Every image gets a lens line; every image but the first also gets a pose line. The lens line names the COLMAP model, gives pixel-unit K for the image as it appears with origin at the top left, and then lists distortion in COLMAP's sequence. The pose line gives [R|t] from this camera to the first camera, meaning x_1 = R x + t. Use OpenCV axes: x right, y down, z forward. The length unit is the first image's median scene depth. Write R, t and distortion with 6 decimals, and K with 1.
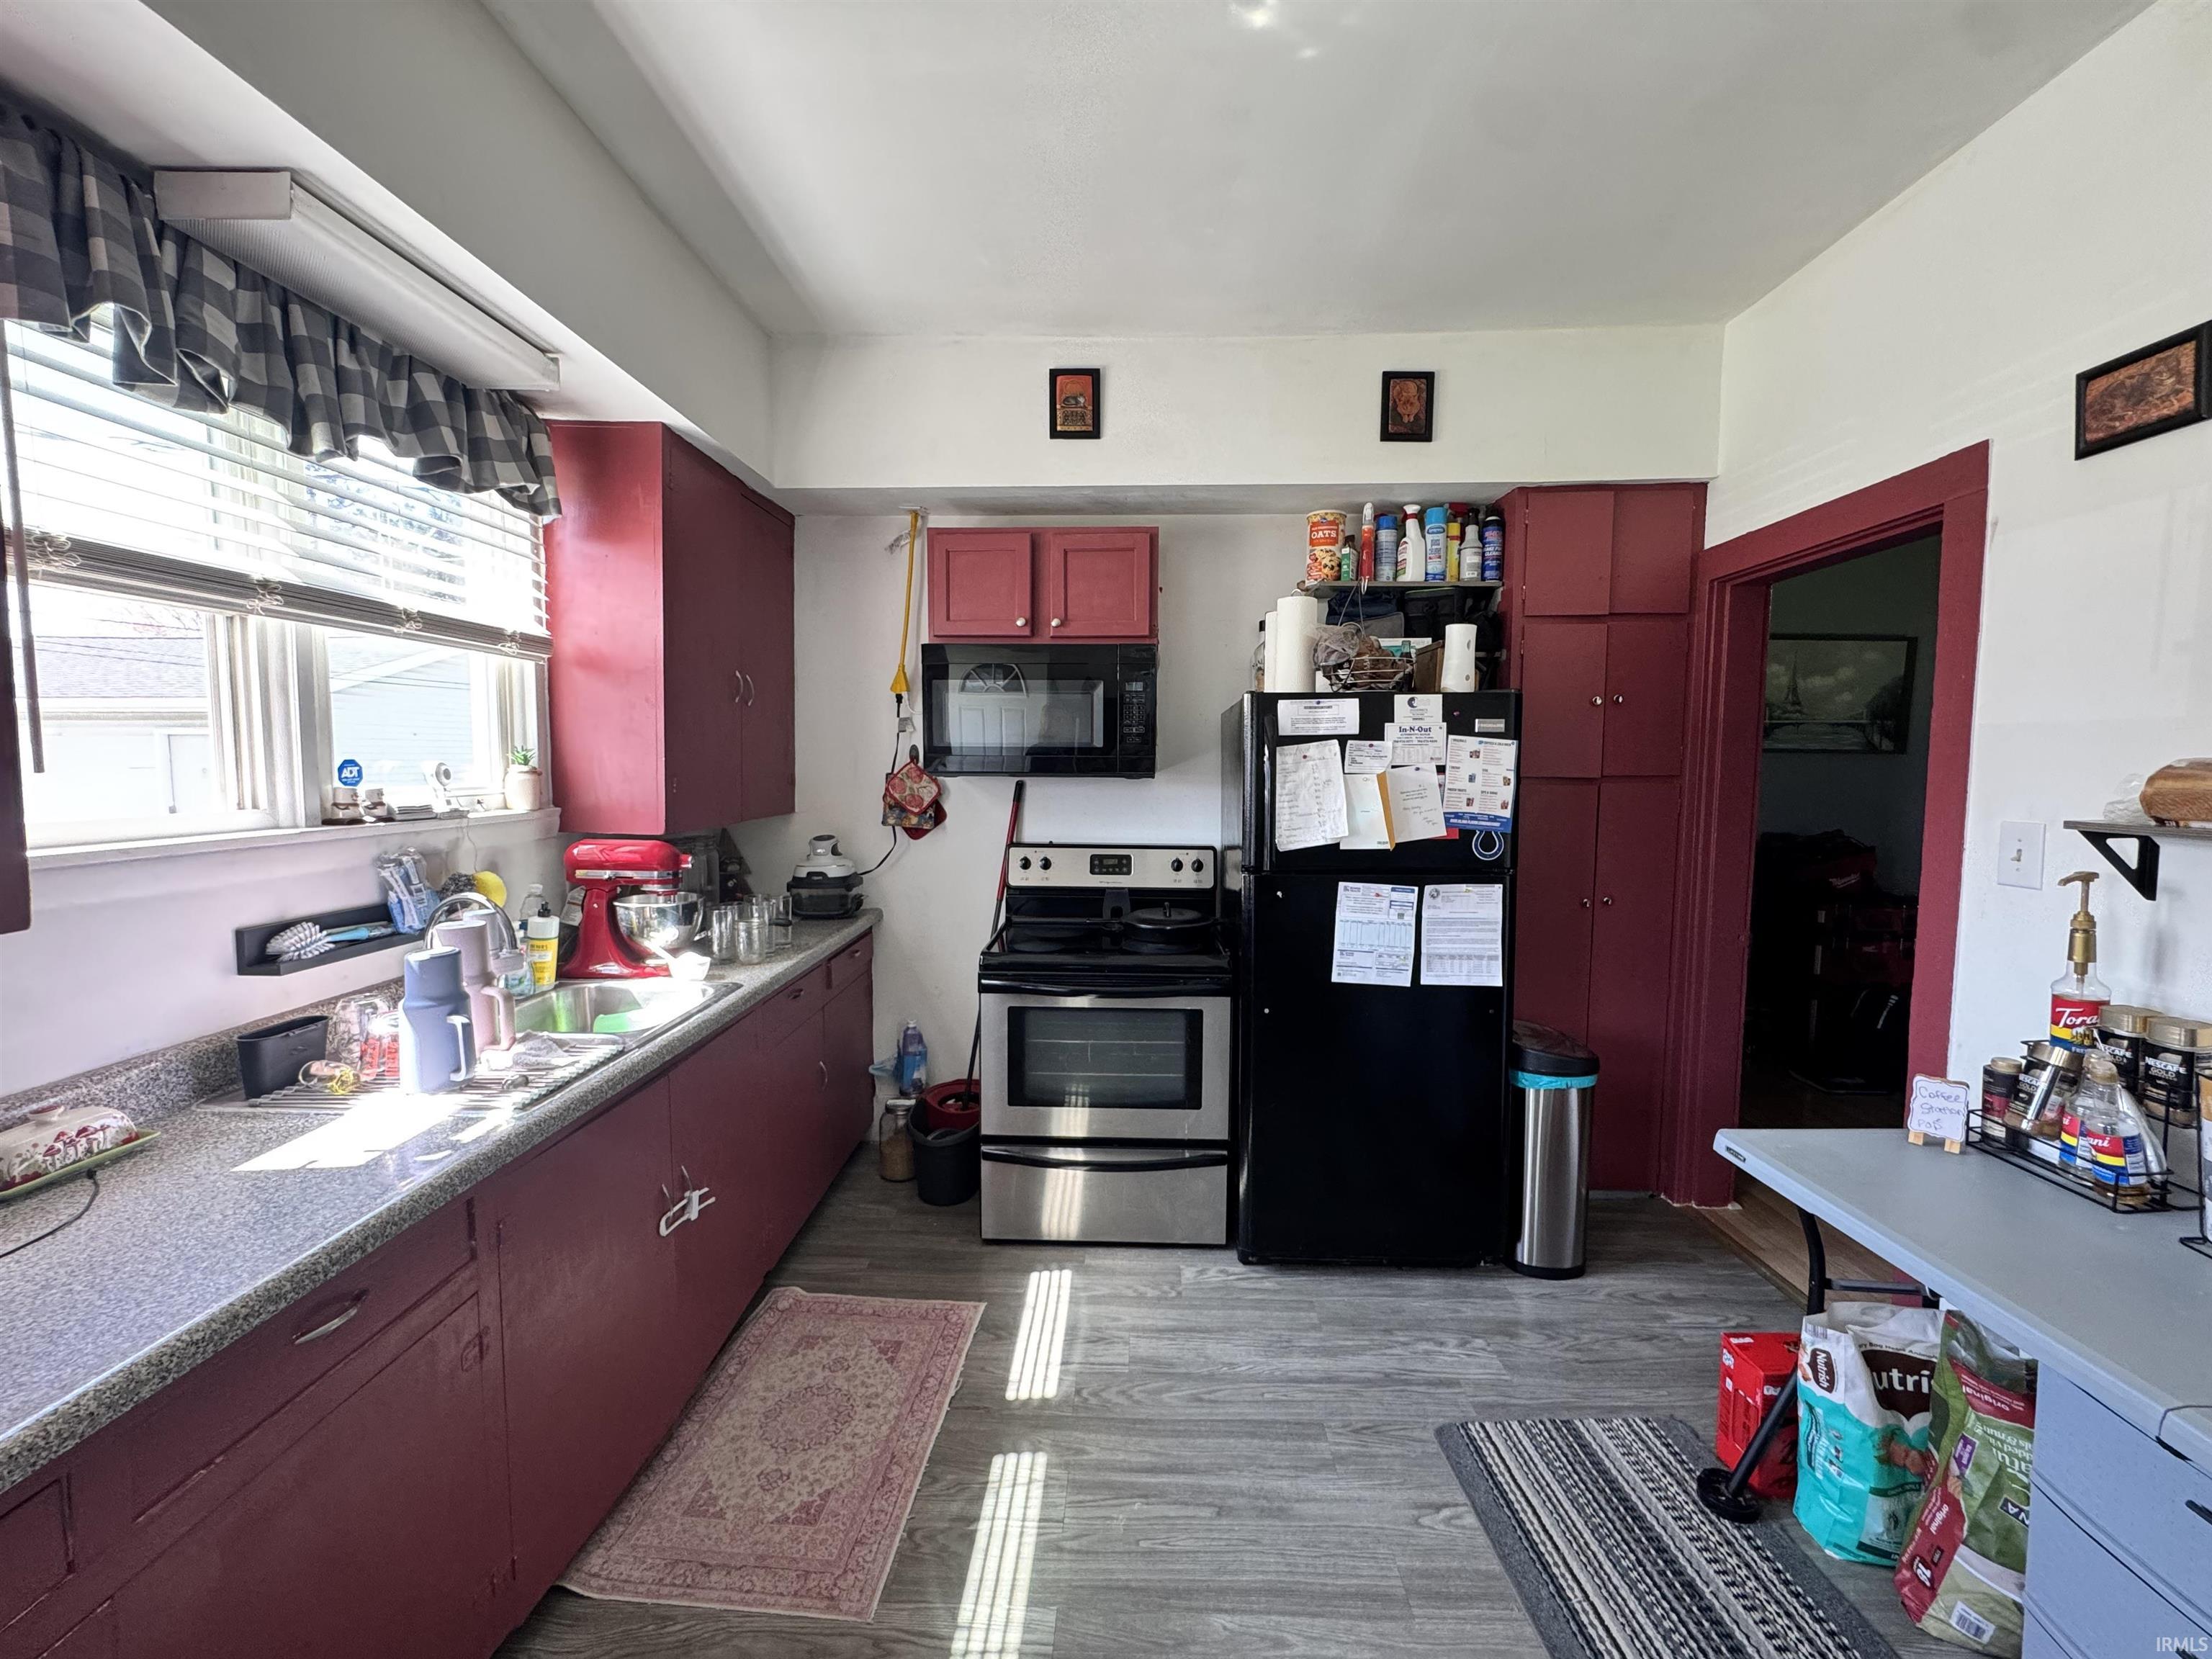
lens RADIAL K [[883.1, 0, 1101.7], [0, 883.1, 829.7], [0, 0, 1]] dist [-0.002718, 0.000736]
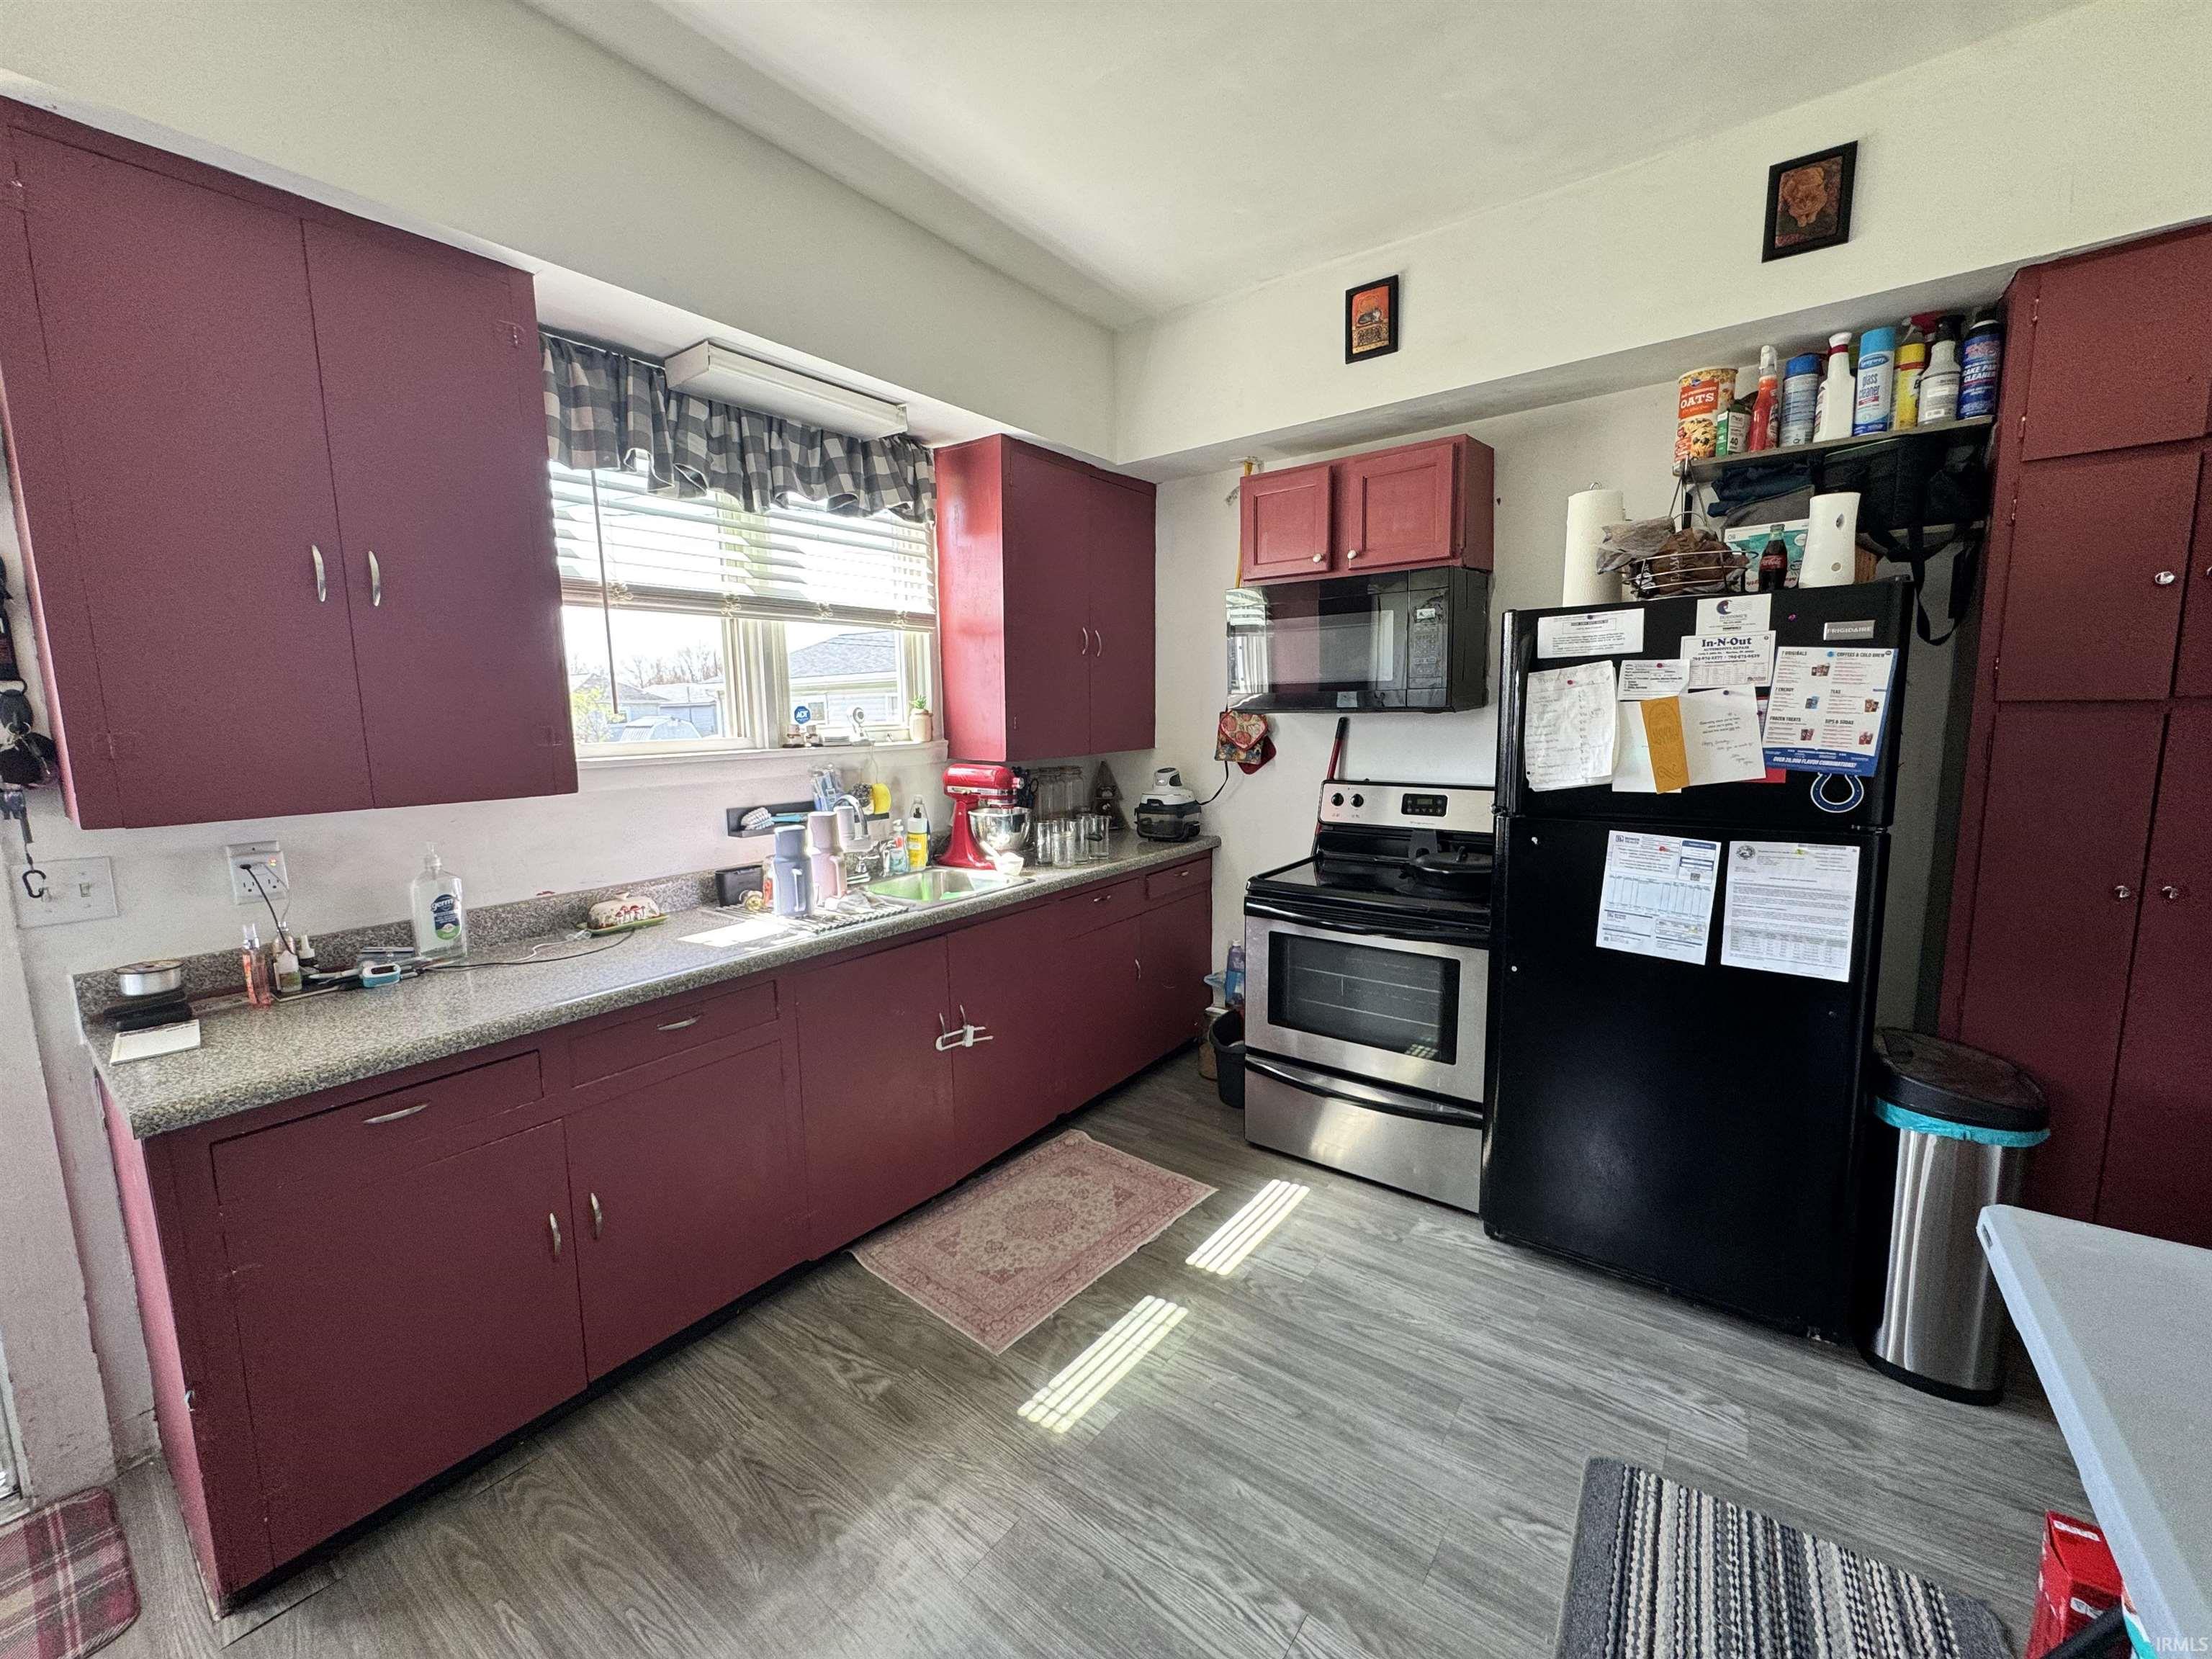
lens RADIAL K [[881.7, 0, 1106.0], [0, 881.7, 829.5], [0, 0, 1]] dist [-0.001996, 0.000370]
pose [[0.815077, 0.059783, -0.576260, 0.364953], [-0.025036, 0.997367, 0.068058, 0.013242], [0.578811, -0.041045, 0.814428, 0.034234]]
